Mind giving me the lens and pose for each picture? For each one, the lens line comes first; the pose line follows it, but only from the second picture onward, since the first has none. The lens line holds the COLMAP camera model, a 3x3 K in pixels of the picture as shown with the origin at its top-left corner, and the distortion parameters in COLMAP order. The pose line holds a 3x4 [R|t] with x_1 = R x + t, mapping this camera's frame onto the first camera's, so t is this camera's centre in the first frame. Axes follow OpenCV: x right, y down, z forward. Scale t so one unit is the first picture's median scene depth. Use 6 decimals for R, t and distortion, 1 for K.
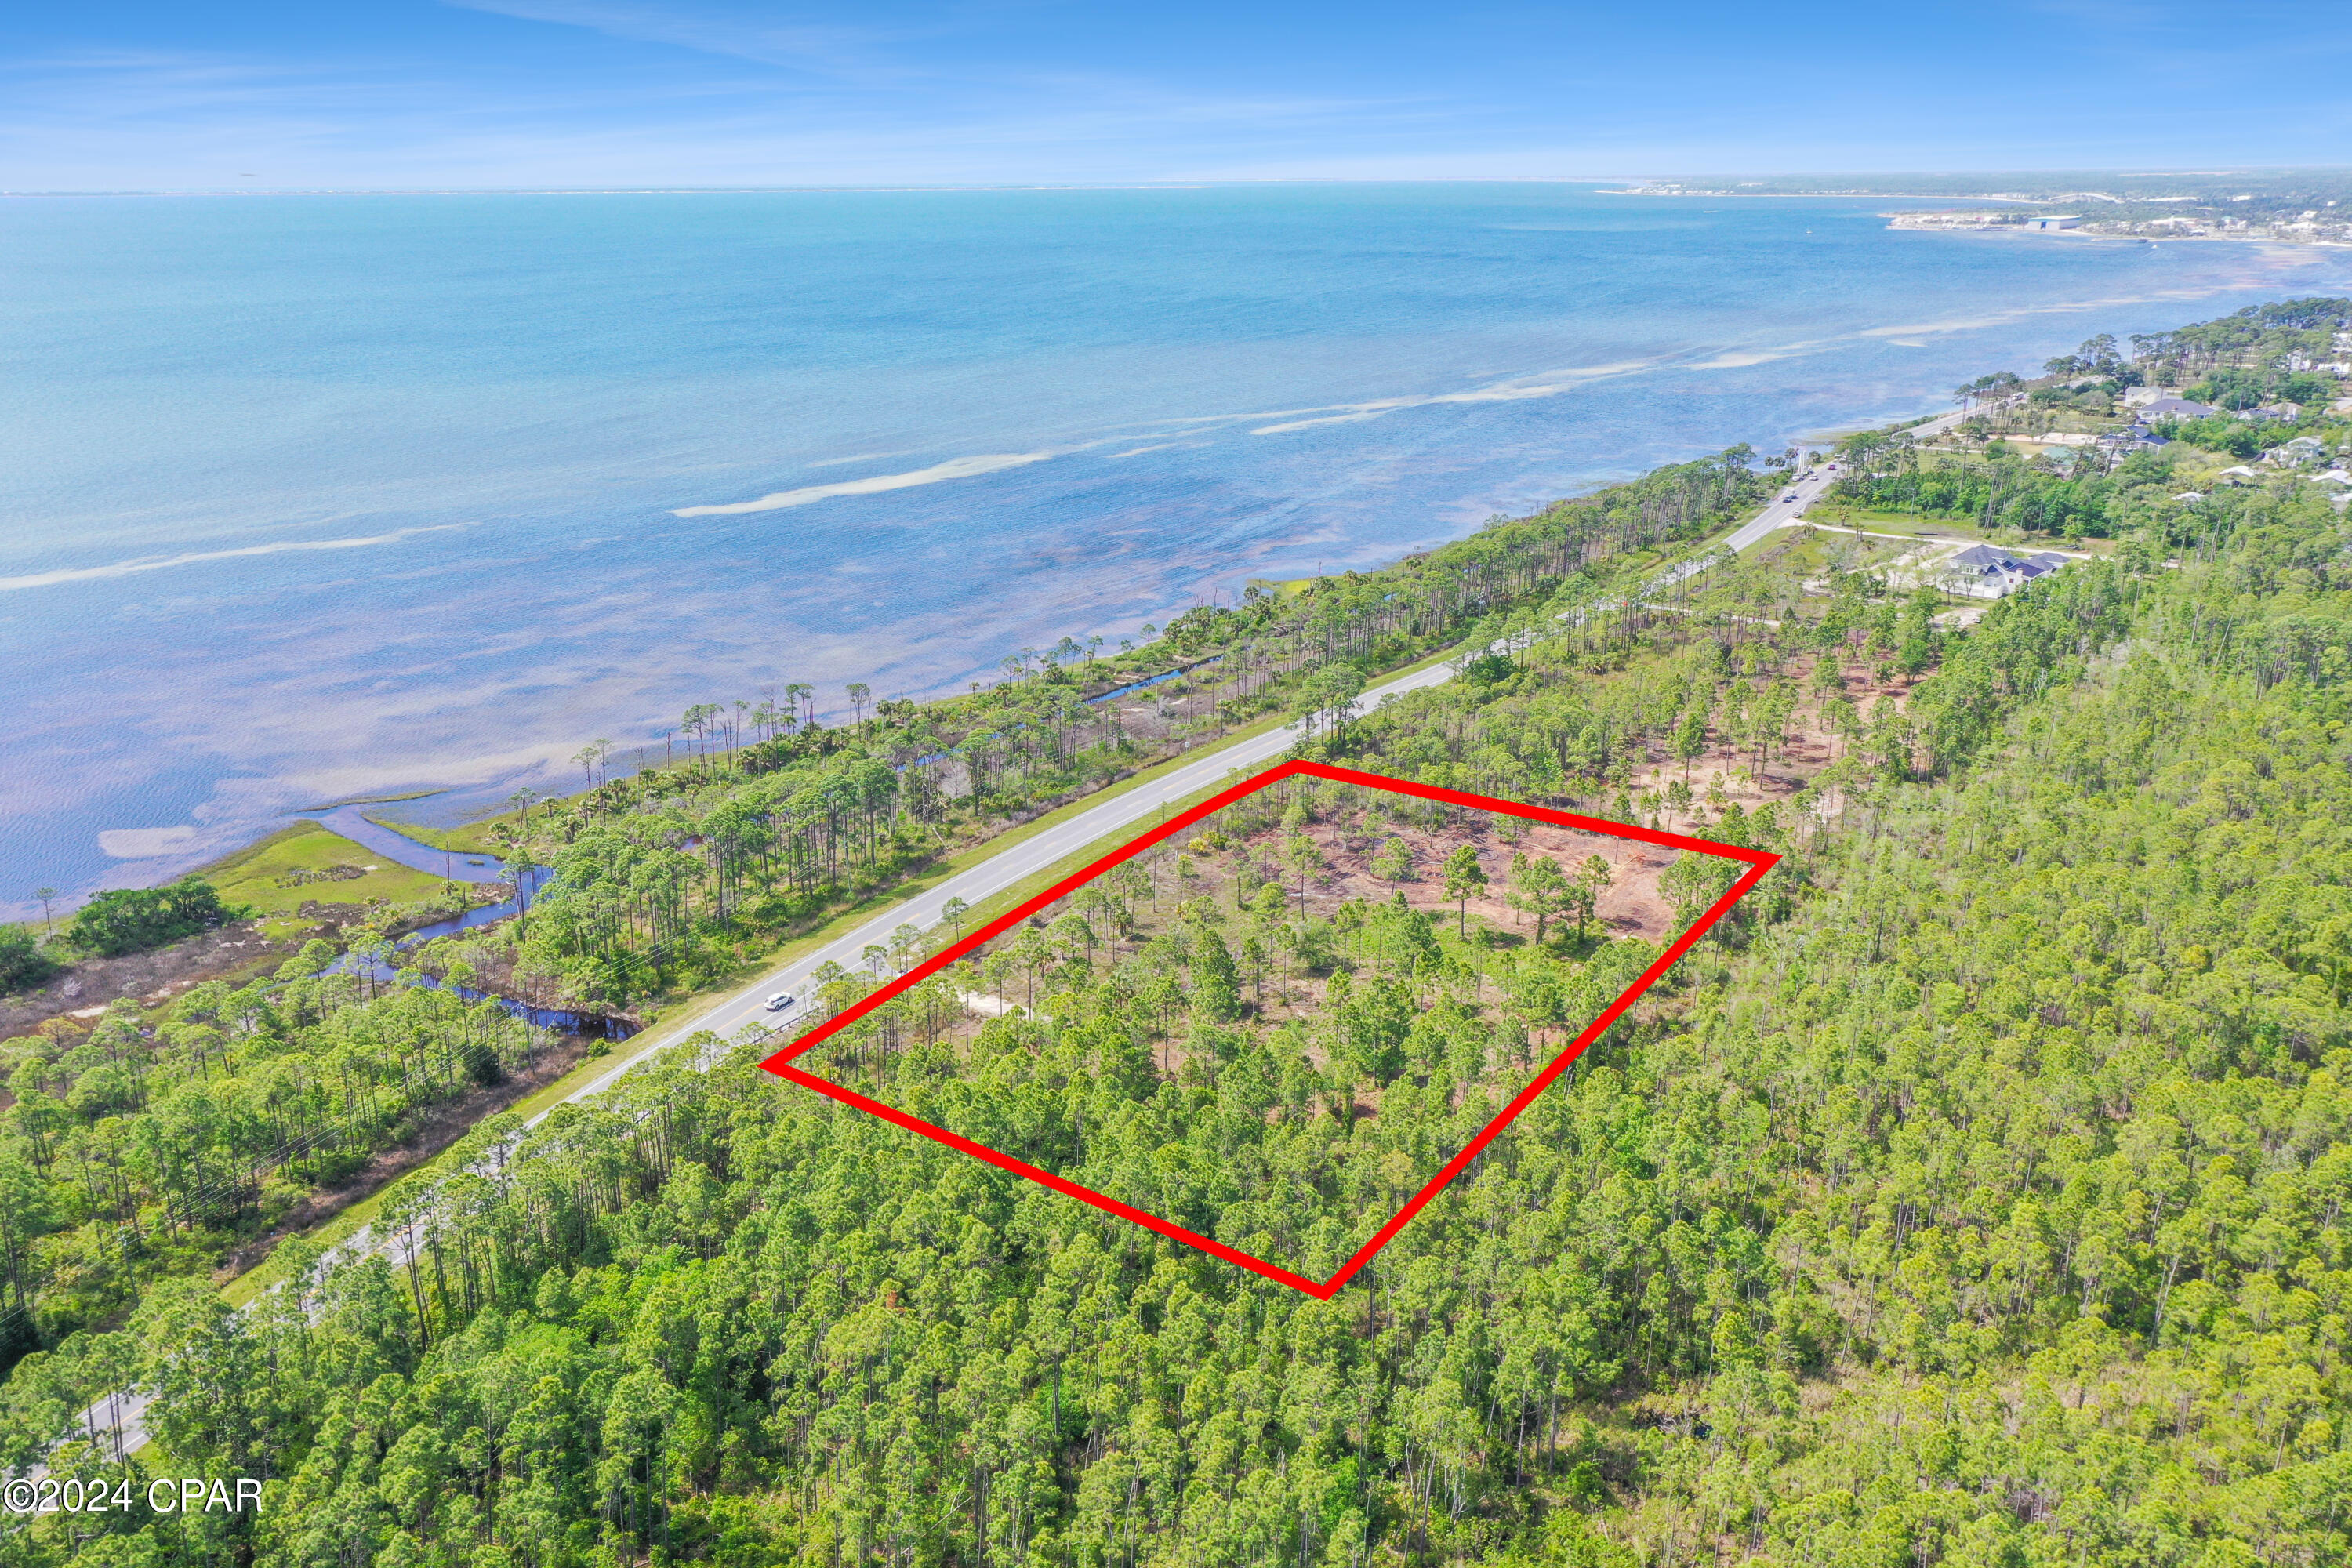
lens RADIAL K [[1847.9, 0, 1181.2], [0, 1847.9, 753.5], [0, 0, 1]] dist [0.012408, 0.008710]
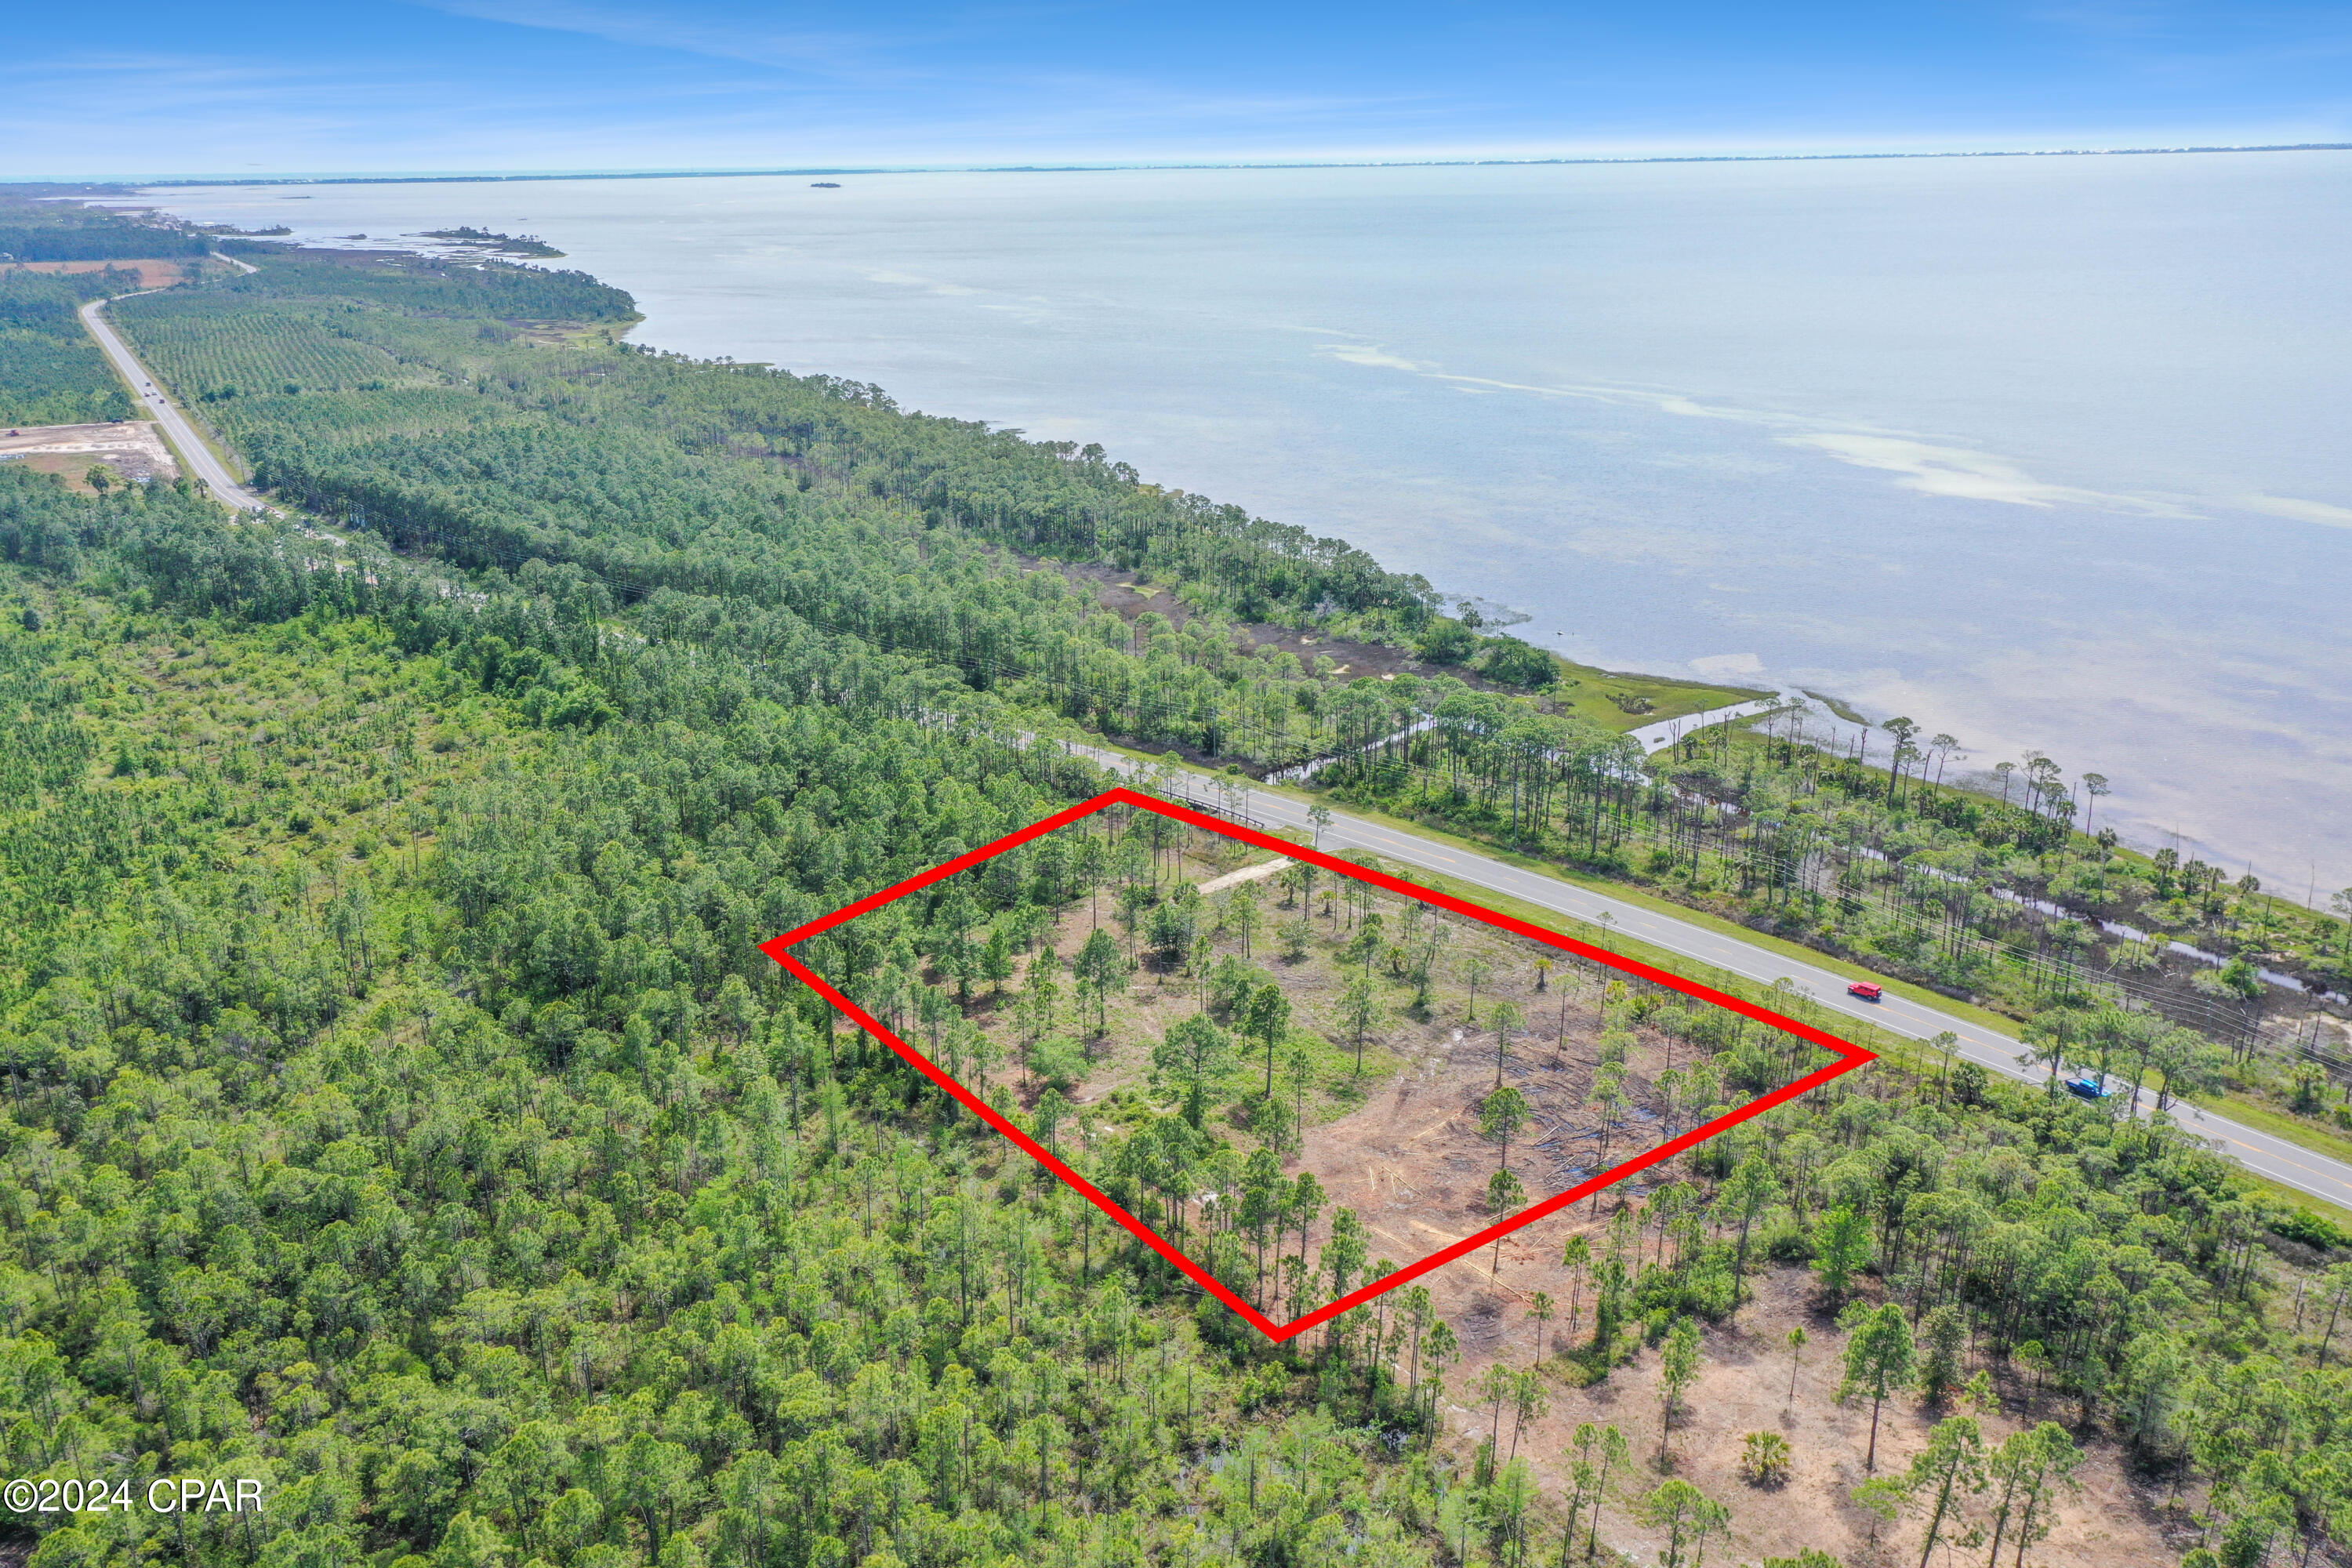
lens RADIAL K [[1780.3, 0, 1176.0], [0, 1780.3, 784.0], [0, 0, 1]] dist [0.014893, 0.007973]
pose [[-0.296809, 0.317927, -0.900459, 0.405923], [-0.274156, 0.874886, 0.399265, -0.157850], [0.914737, 0.365372, -0.172512, 0.534886]]
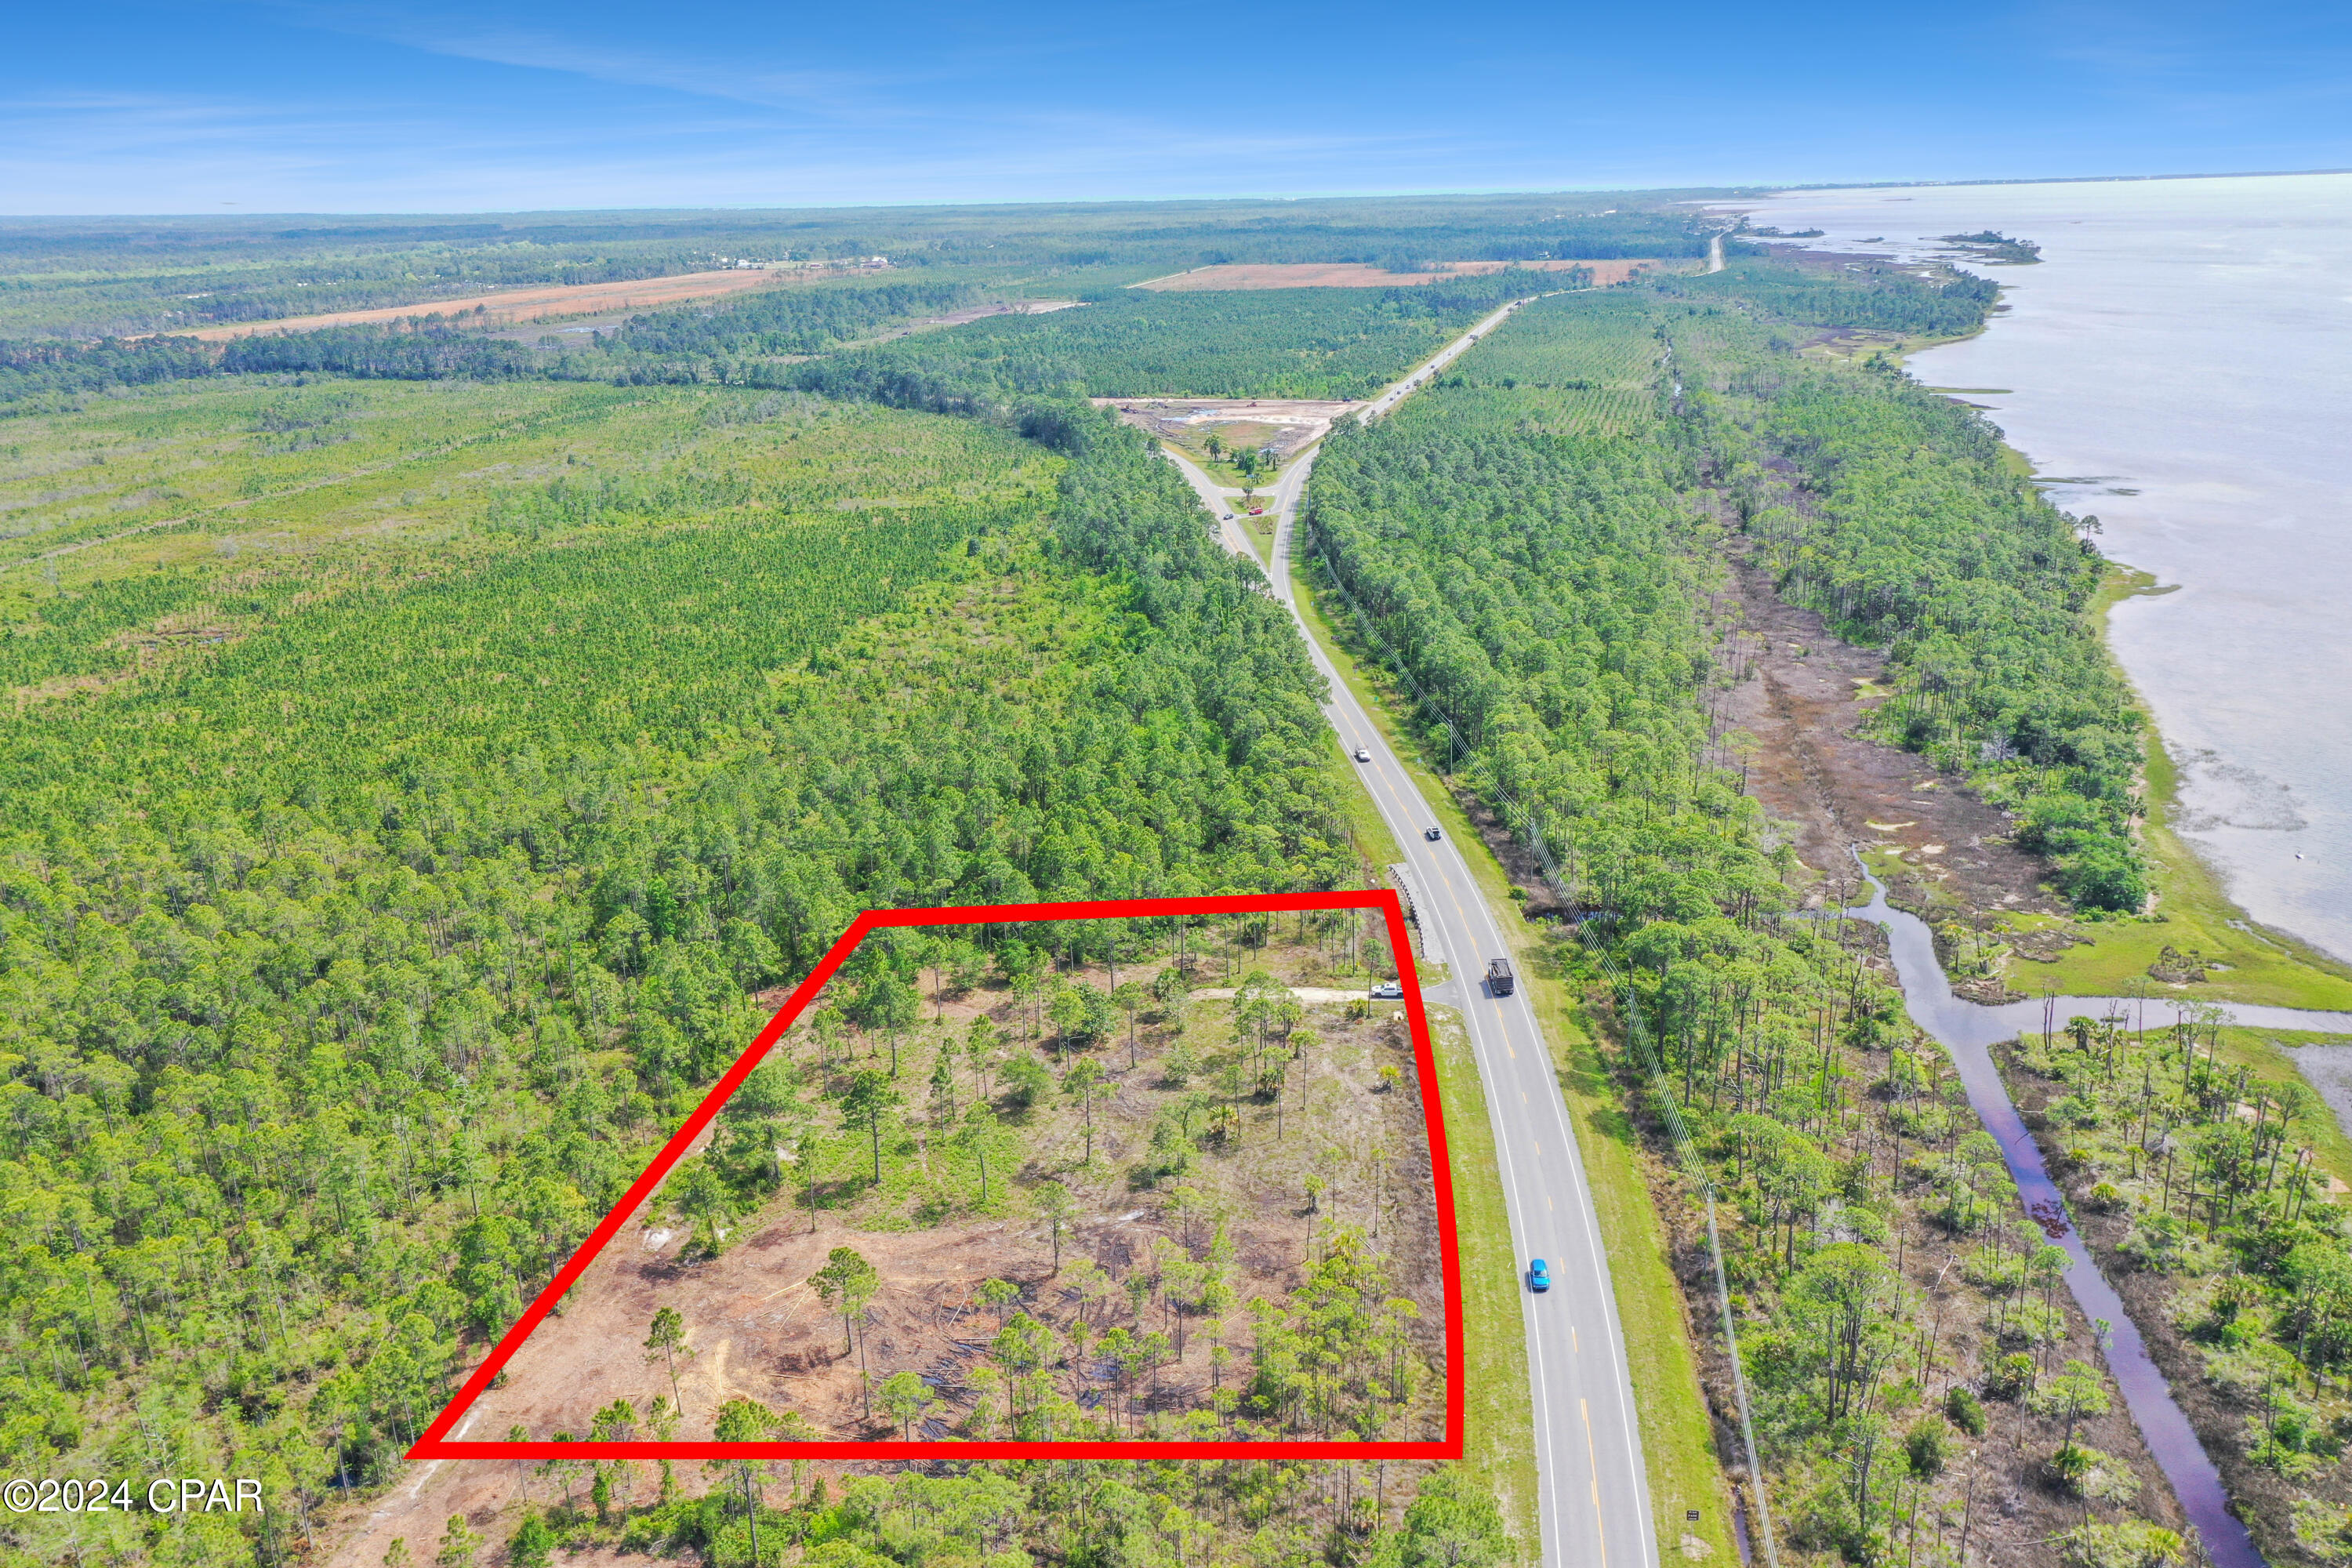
lens RADIAL K [[1780.3, 0, 1176.0], [0, 1780.3, 784.0], [0, 0, 1]] dist [0.014893, 0.007973]
pose [[-0.885319, 0.162229, -0.435767, 0.167342], [-0.121729, 0.823618, 0.553927, -0.229514], [0.448768, 0.543448, -0.709416, 0.753963]]
